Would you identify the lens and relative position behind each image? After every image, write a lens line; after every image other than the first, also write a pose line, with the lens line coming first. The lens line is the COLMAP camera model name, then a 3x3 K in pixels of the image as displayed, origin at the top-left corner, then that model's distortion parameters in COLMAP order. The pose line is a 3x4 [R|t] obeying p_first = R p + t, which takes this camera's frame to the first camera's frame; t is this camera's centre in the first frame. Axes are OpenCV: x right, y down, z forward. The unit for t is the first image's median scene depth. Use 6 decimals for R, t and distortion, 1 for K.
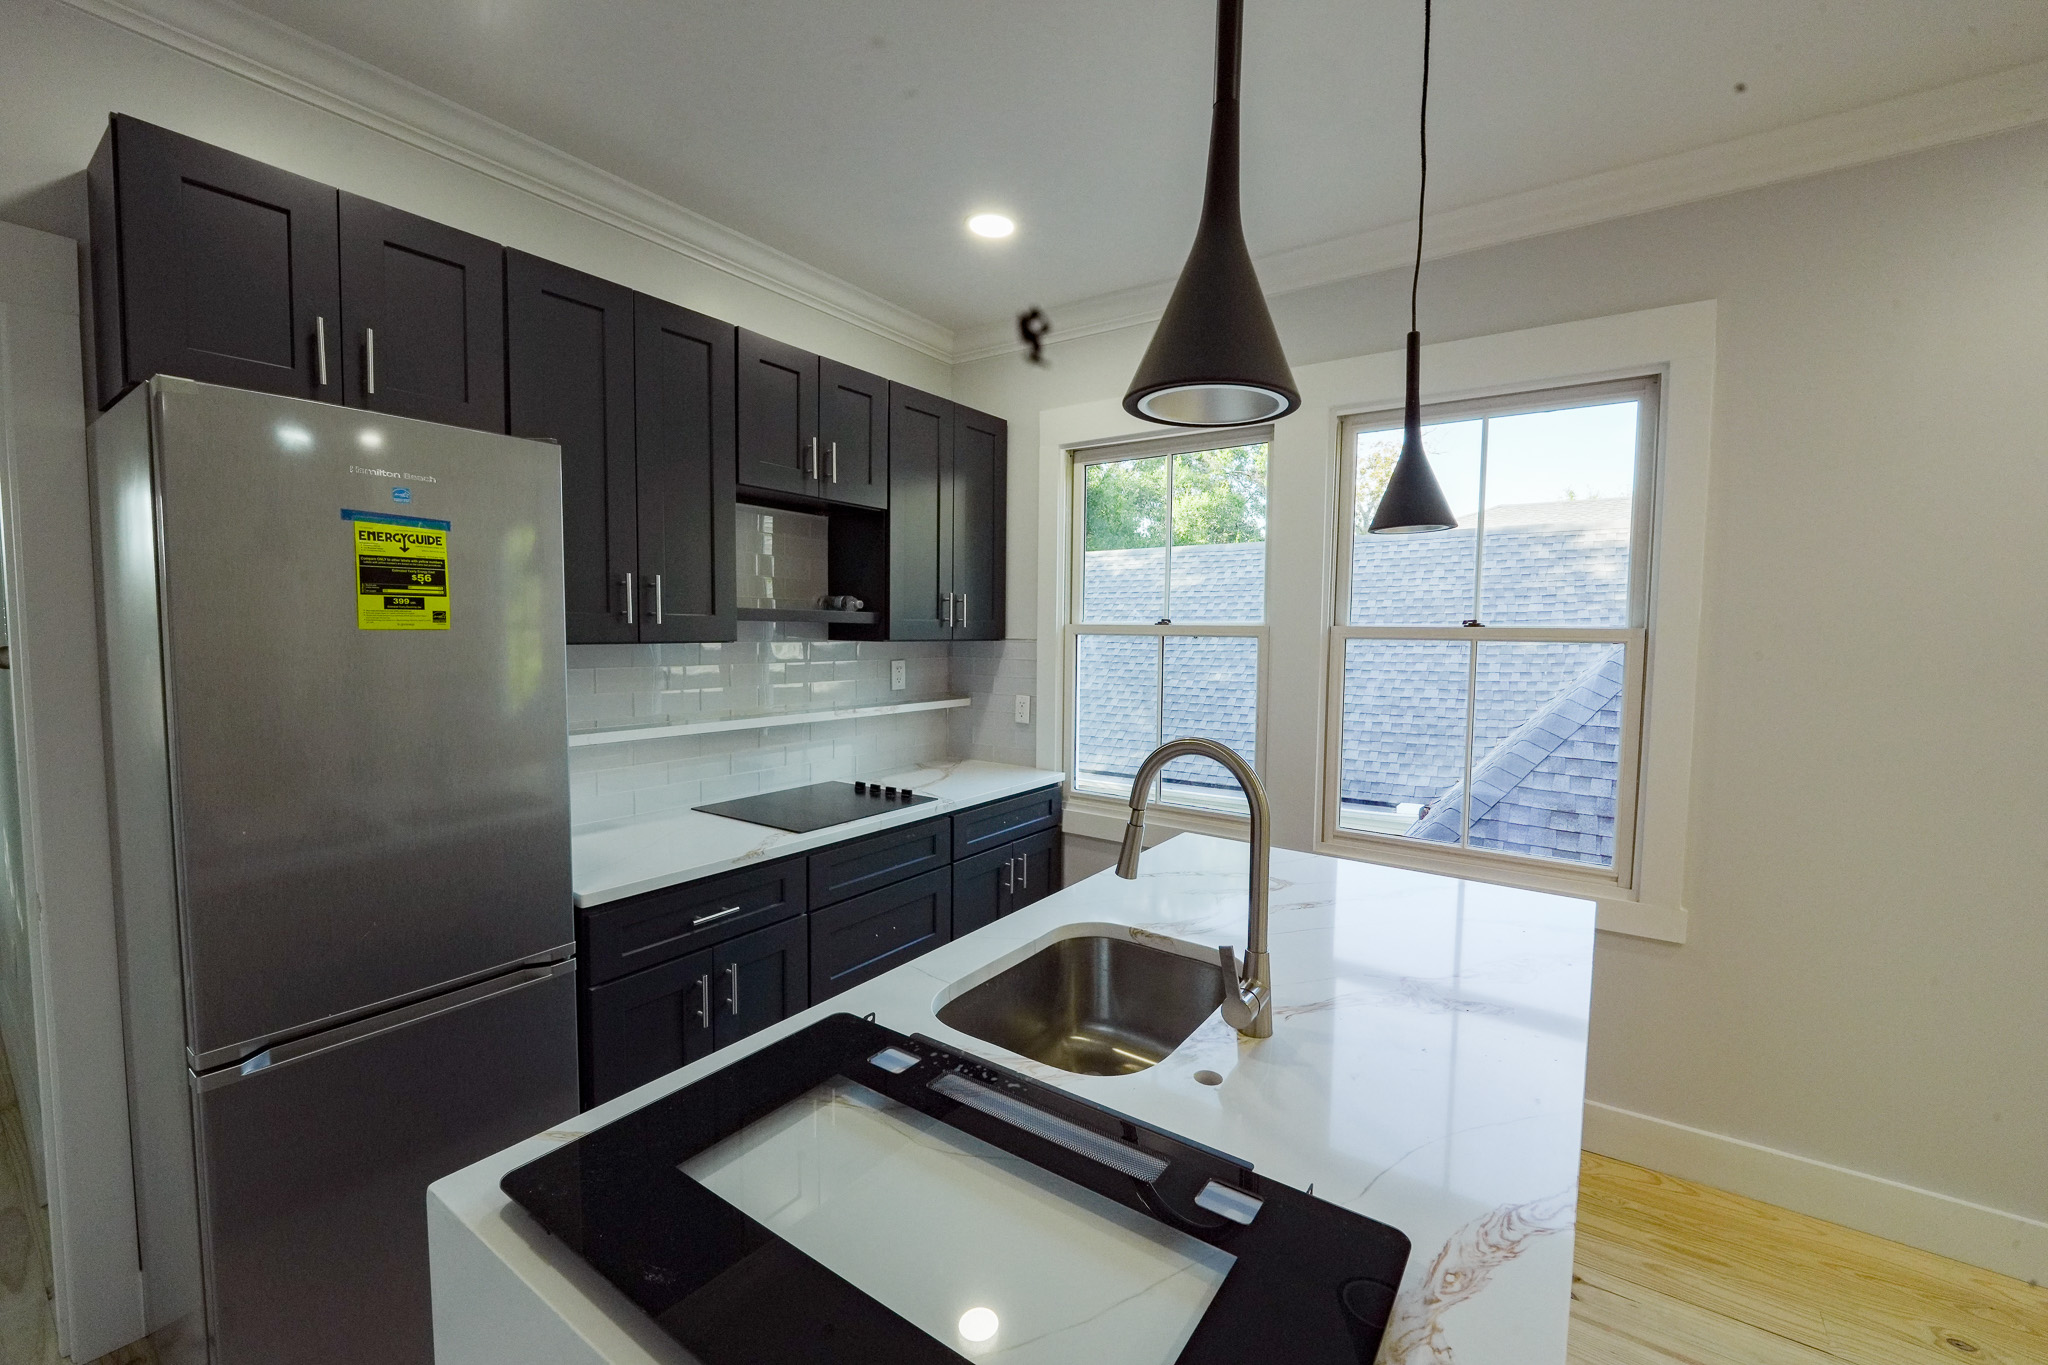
lens RADIAL K [[823.6, 0, 1032.6], [0, 823.6, 681.0], [0, 0, 1]] dist [0.000891, -0.005146]
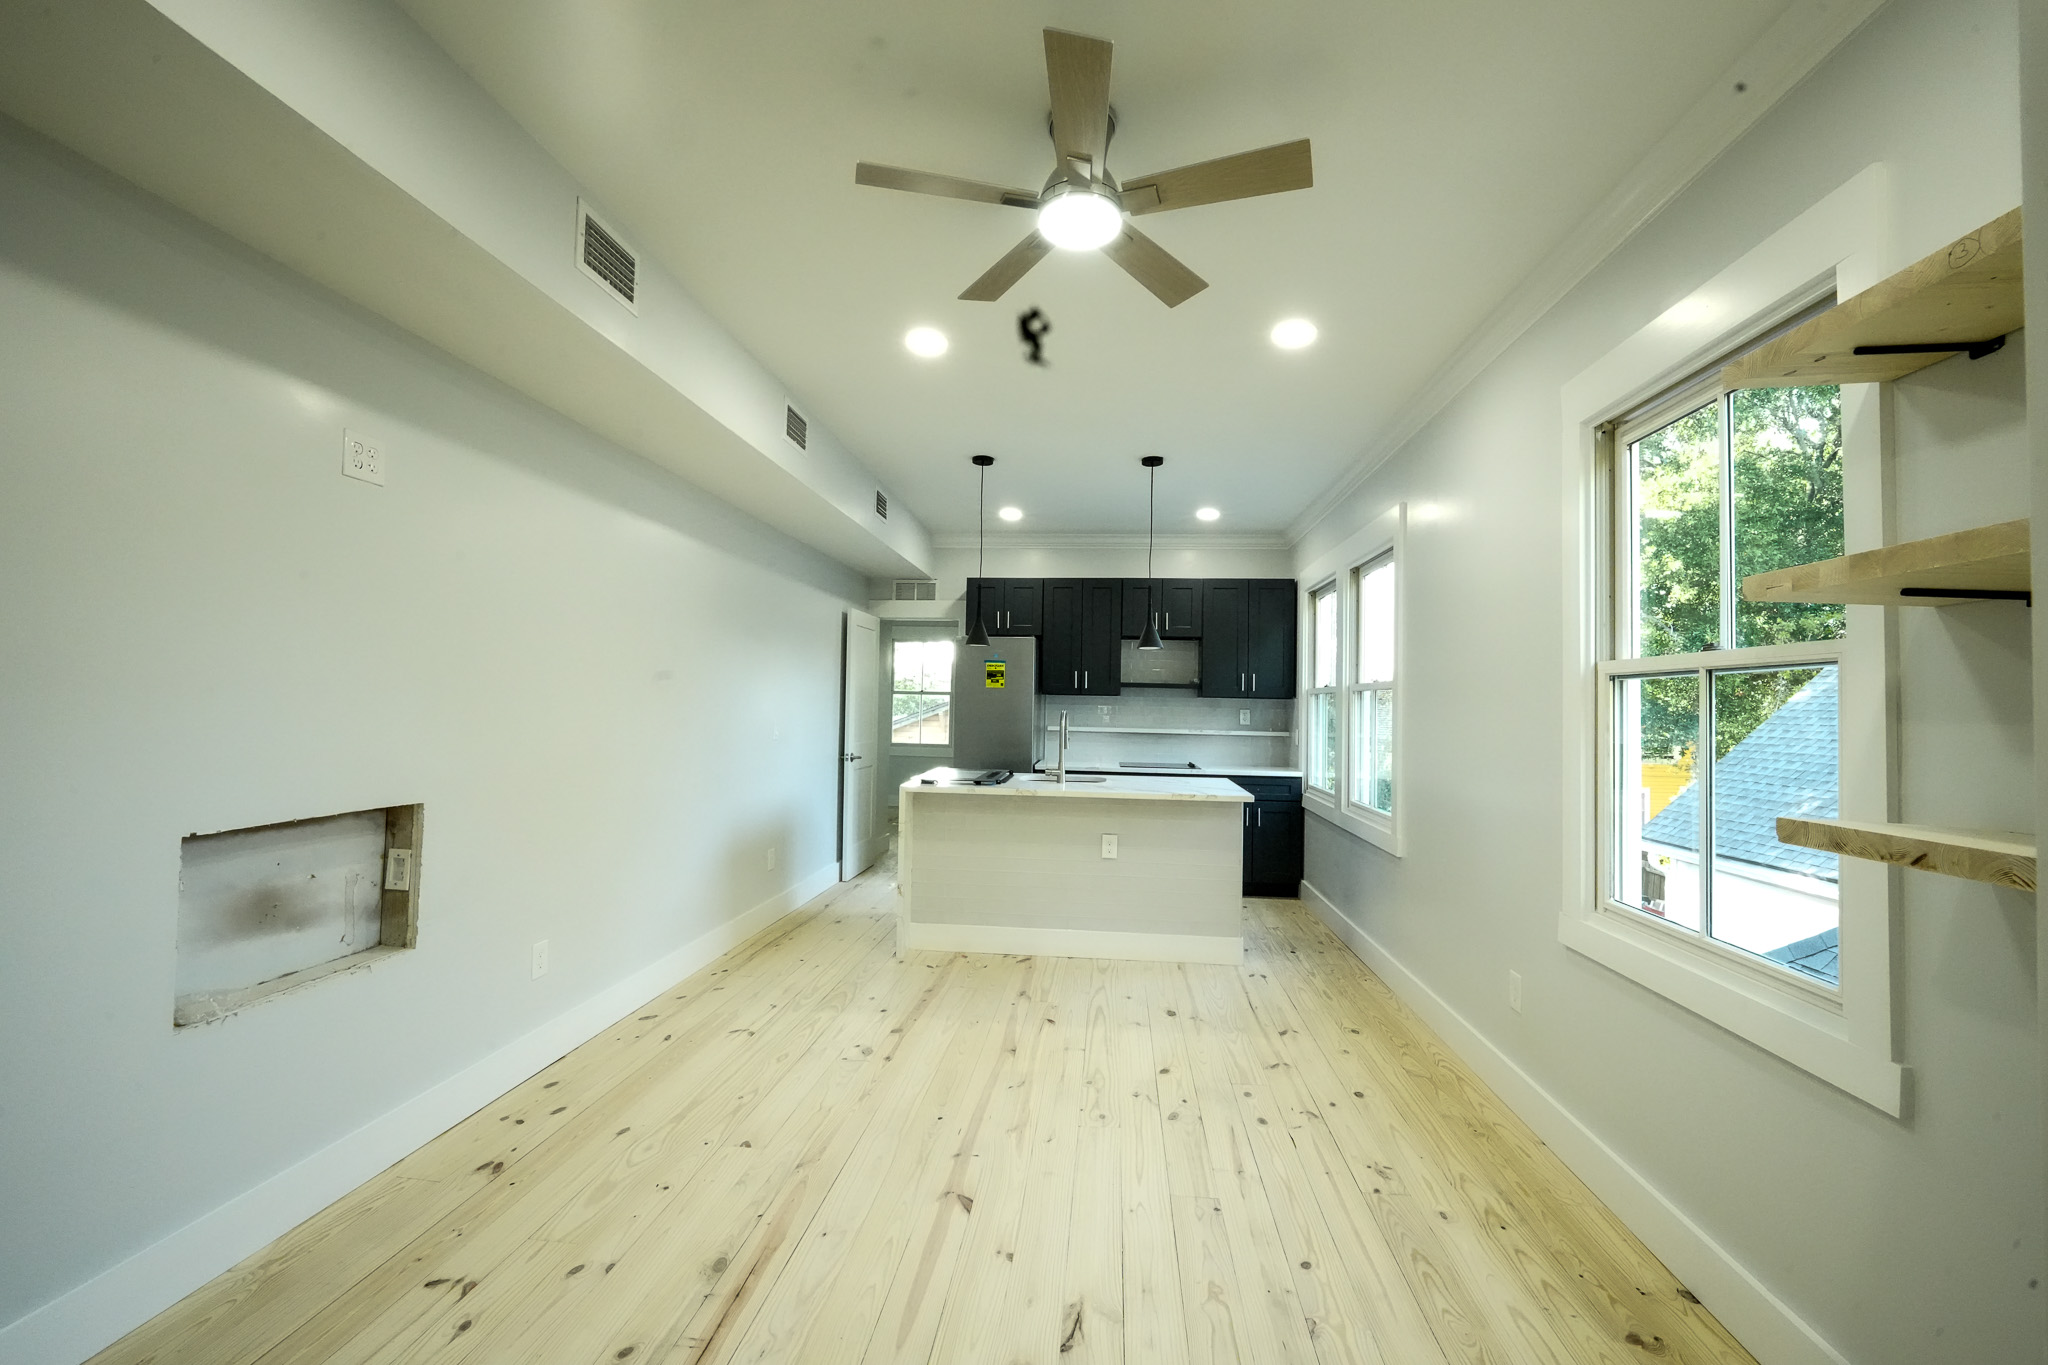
lens RADIAL K [[823.6, 0, 1032.6], [0, 823.6, 681.0], [0, 0, 1]] dist [0.000891, -0.005146]
pose [[0.495319, -0.029698, -0.868204, 1.979379], [-0.069821, 0.994821, -0.073863, 0.133231], [0.865901, 0.097205, 0.490680, -0.587257]]
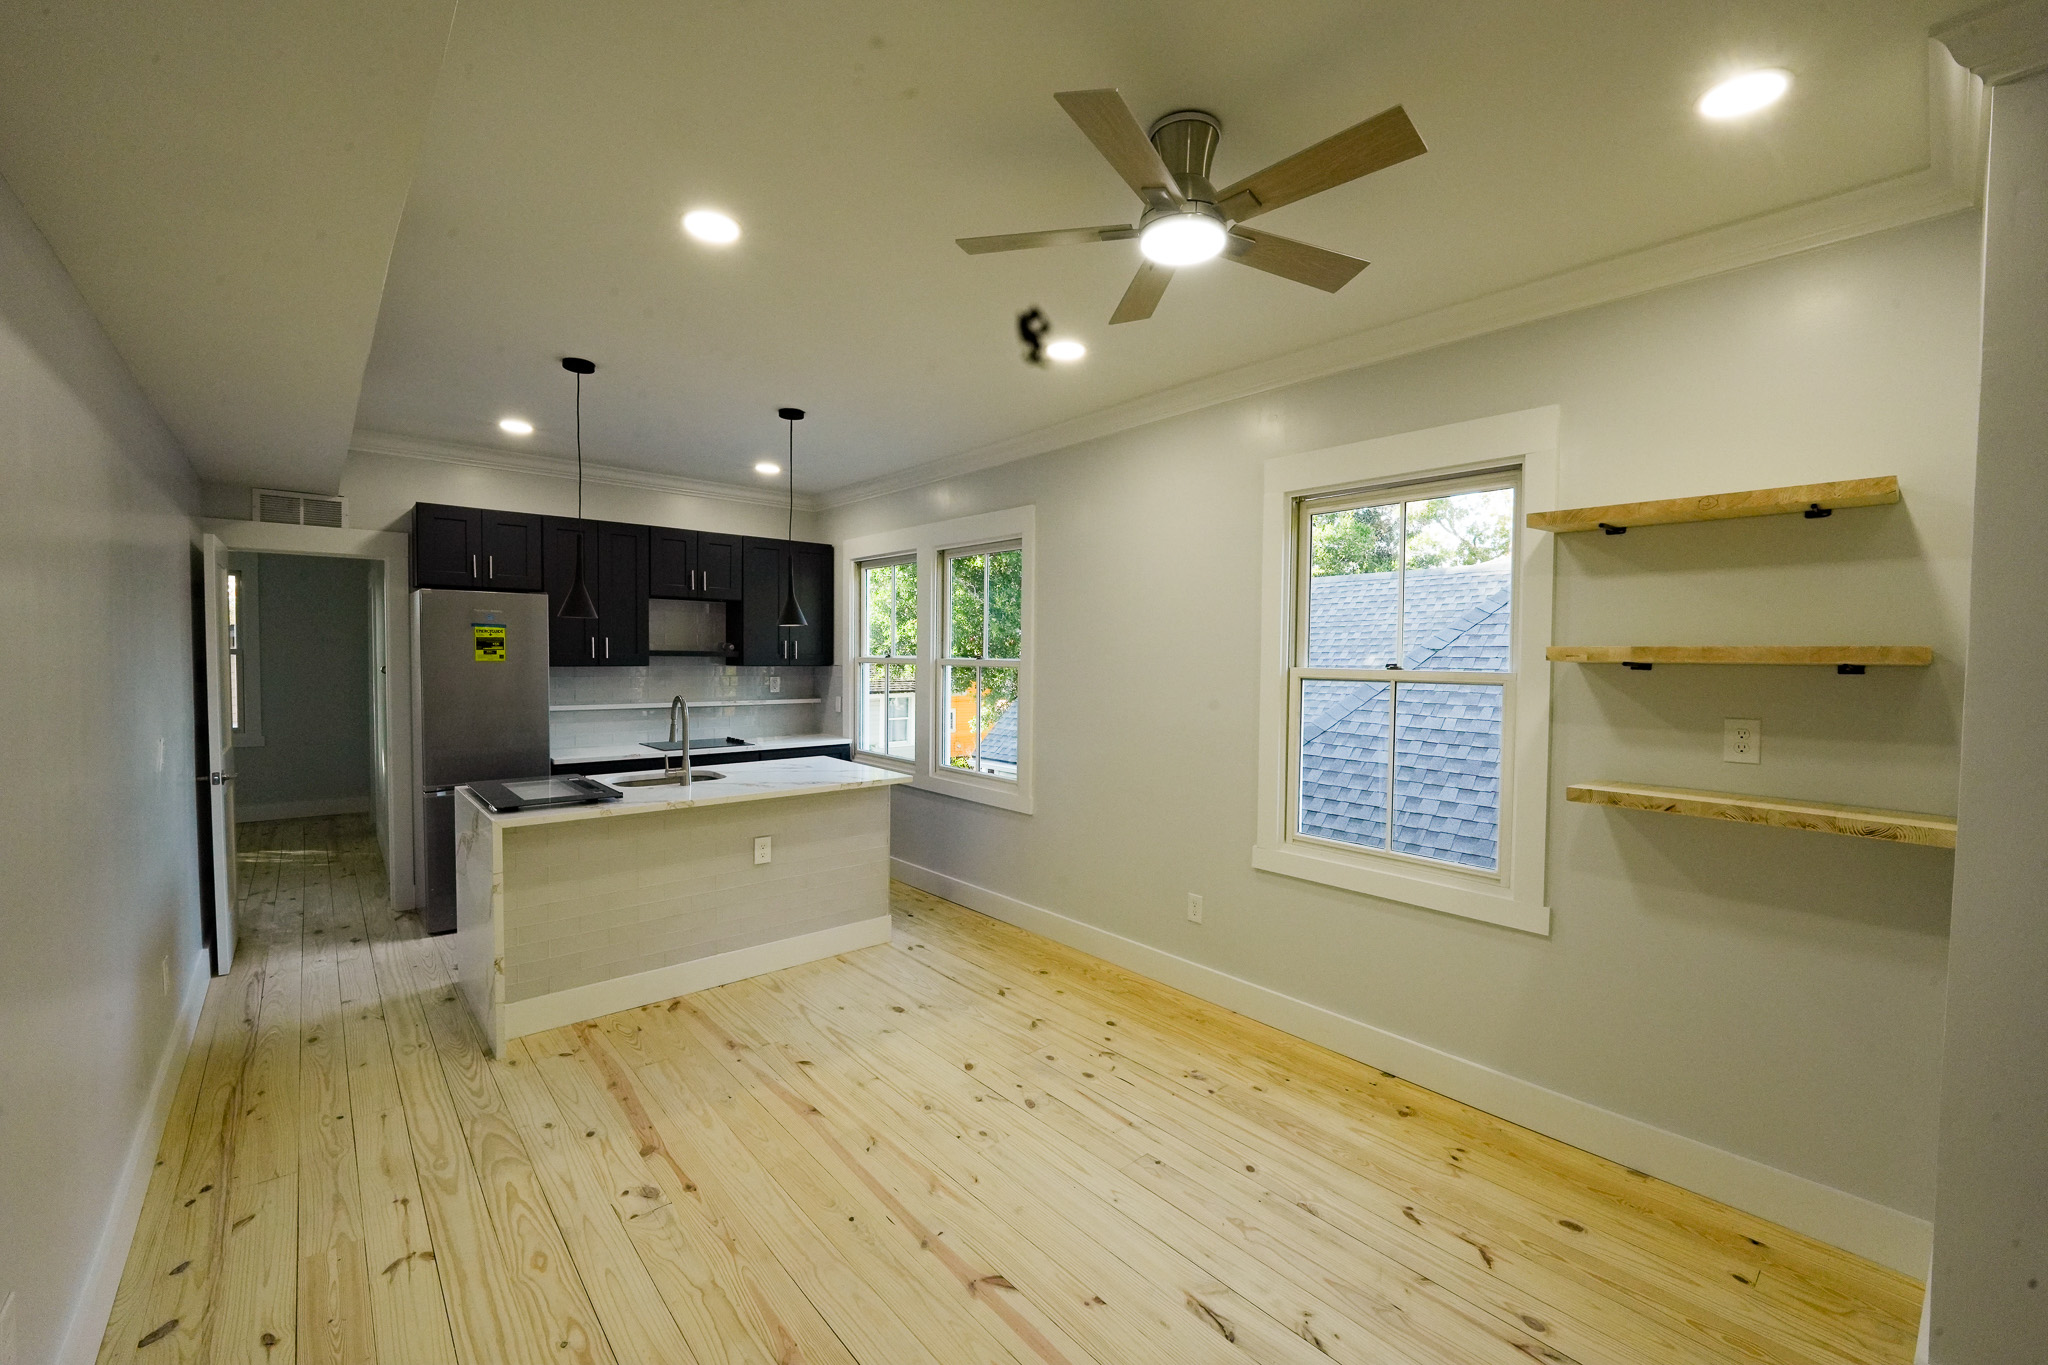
lens RADIAL K [[823.6, 0, 1032.6], [0, 823.6, 681.0], [0, 0, 1]] dist [0.000891, -0.005146]
pose [[0.972236, 0.005751, -0.233931, 1.292656], [-0.013765, 0.999372, -0.032639, 0.056719], [0.233597, 0.034953, 0.971705, -1.011880]]
